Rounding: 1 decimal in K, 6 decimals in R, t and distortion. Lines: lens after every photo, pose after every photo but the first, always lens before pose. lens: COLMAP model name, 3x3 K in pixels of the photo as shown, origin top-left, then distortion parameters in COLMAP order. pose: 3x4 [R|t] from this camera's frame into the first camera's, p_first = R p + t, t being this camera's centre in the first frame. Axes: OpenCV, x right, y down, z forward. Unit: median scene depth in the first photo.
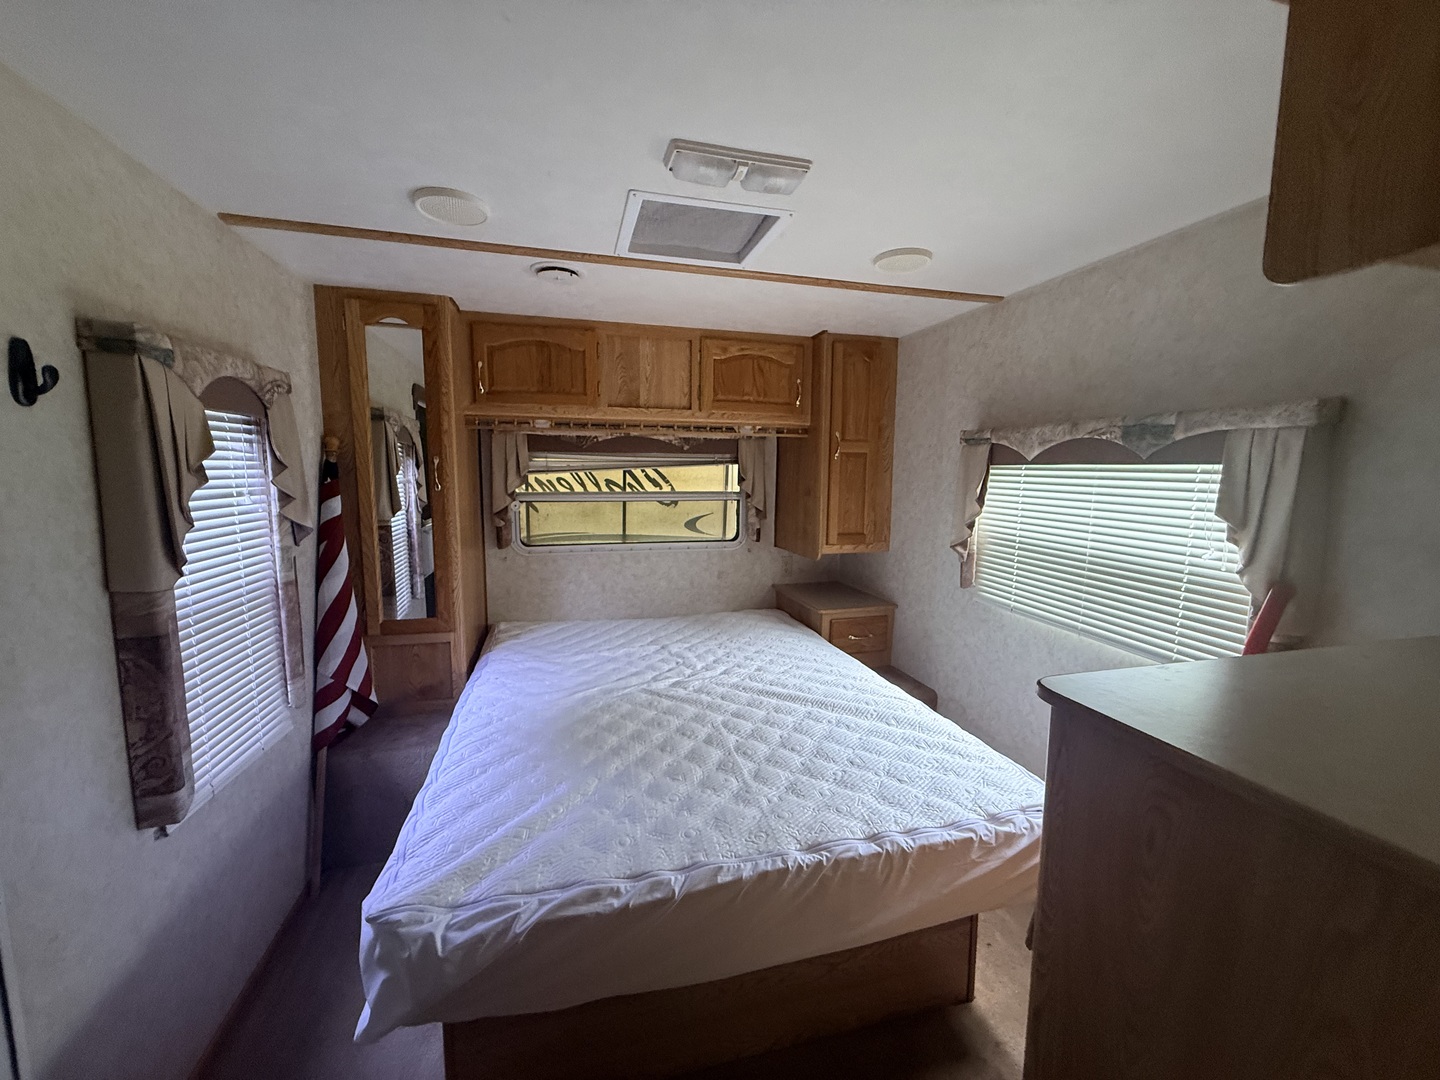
lens RADIAL K [[575.5, 0, 716.5], [0, 575.5, 540.7], [0, 0, 1]] dist [-0.000648, 0.000074]
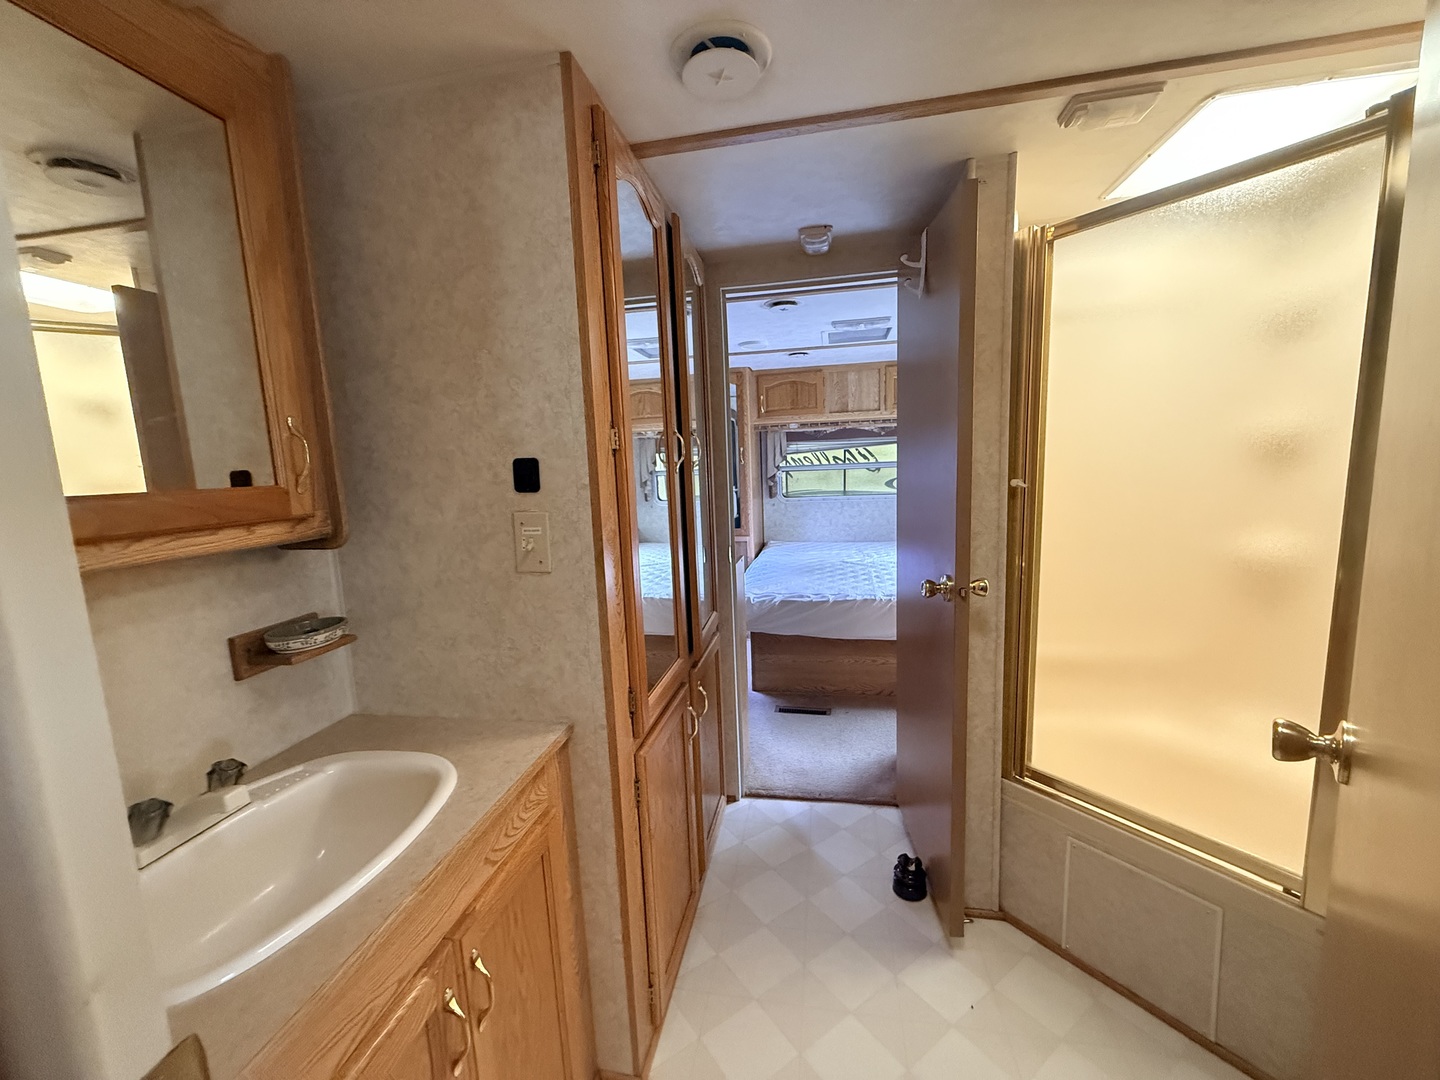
lens RADIAL K [[575.5, 0, 716.5], [0, 575.5, 540.7], [0, 0, 1]] dist [-0.000648, 0.000074]
pose [[0.898268, 0.014166, -0.439219, 0.238118], [-0.004227, 0.999713, 0.023600, 0.098708], [0.439427, -0.019342, 0.898070, -0.628232]]
